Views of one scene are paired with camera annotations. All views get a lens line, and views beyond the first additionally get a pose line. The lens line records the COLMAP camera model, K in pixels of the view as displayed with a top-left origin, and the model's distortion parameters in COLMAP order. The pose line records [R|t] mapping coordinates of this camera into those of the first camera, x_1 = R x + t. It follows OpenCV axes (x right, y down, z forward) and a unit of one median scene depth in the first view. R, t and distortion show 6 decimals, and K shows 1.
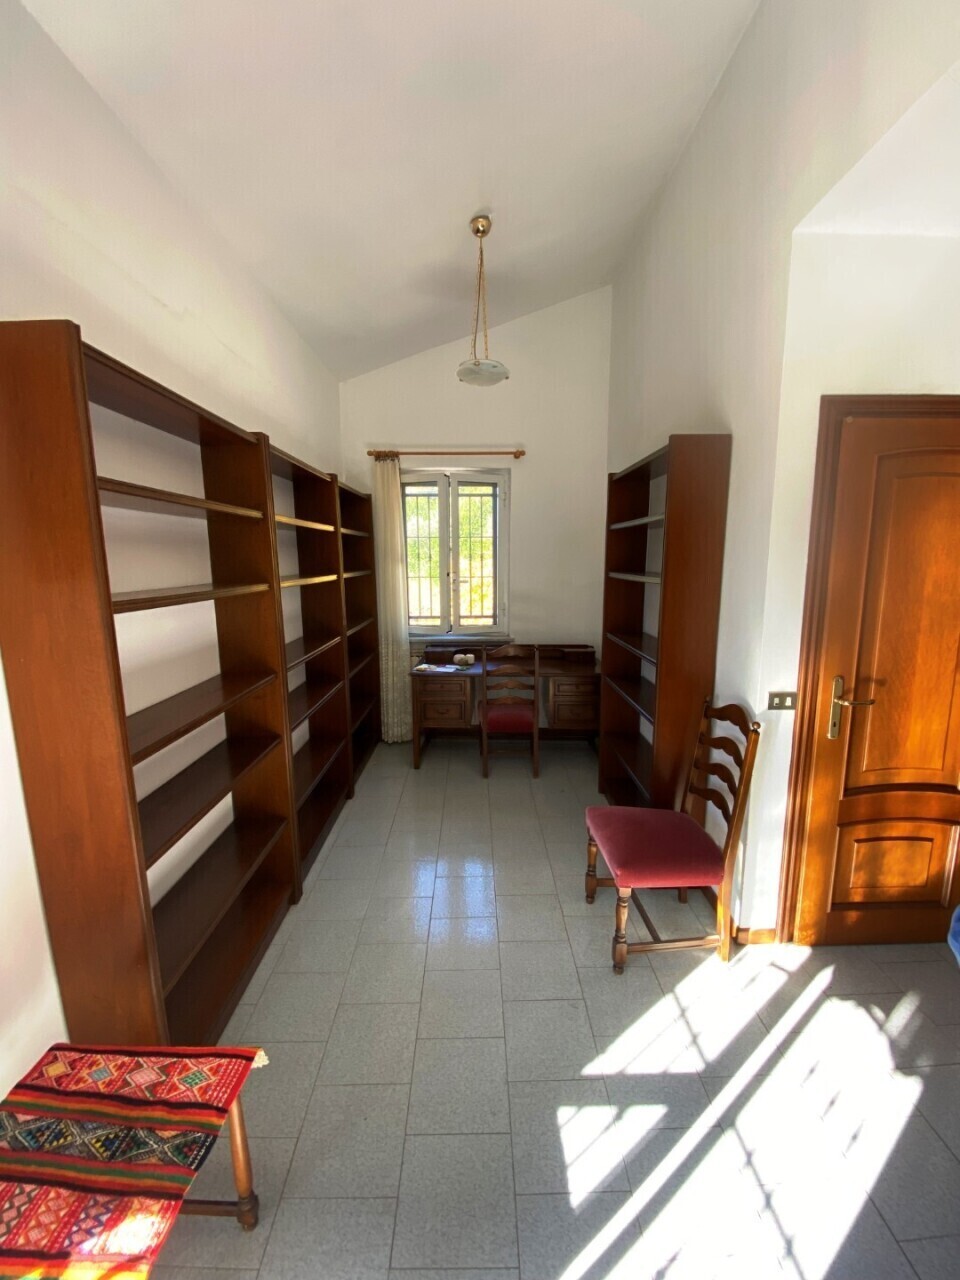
lens RADIAL K [[522.3, 0, 480.0], [0, 522.3, 640.0], [0, 0, 1]] dist [0.023968, -0.022193]
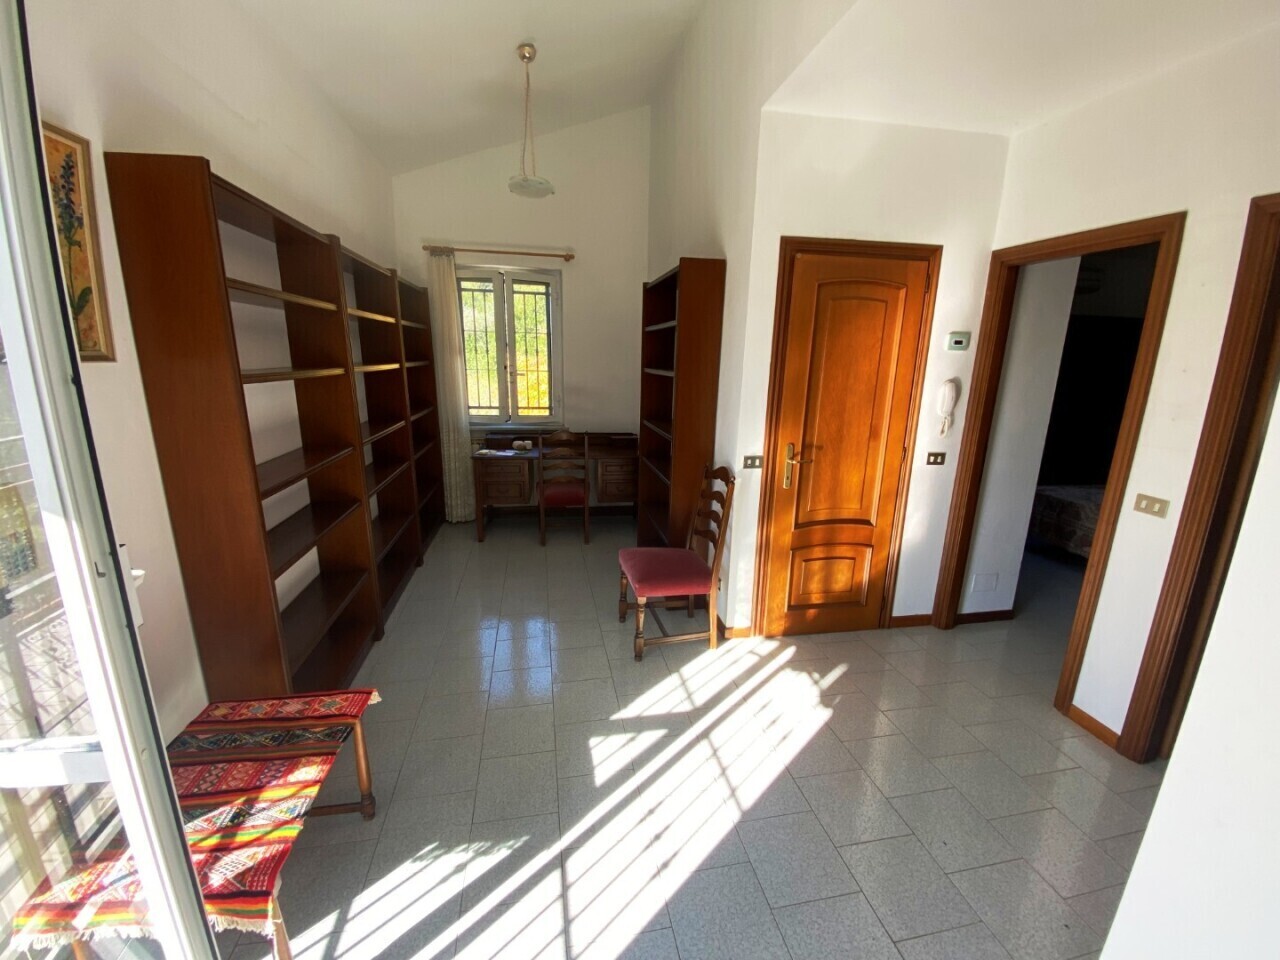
lens RADIAL K [[522.3, 0, 640.0], [0, 522.3, 480.0], [0, 0, 1]] dist [0.023968, -0.022193]
pose [[0.983004, -0.017875, 0.182714, 0.020906], [0.003796, 0.997015, 0.077115, 0.046976], [-0.183547, -0.075111, 0.980137, -0.250145]]
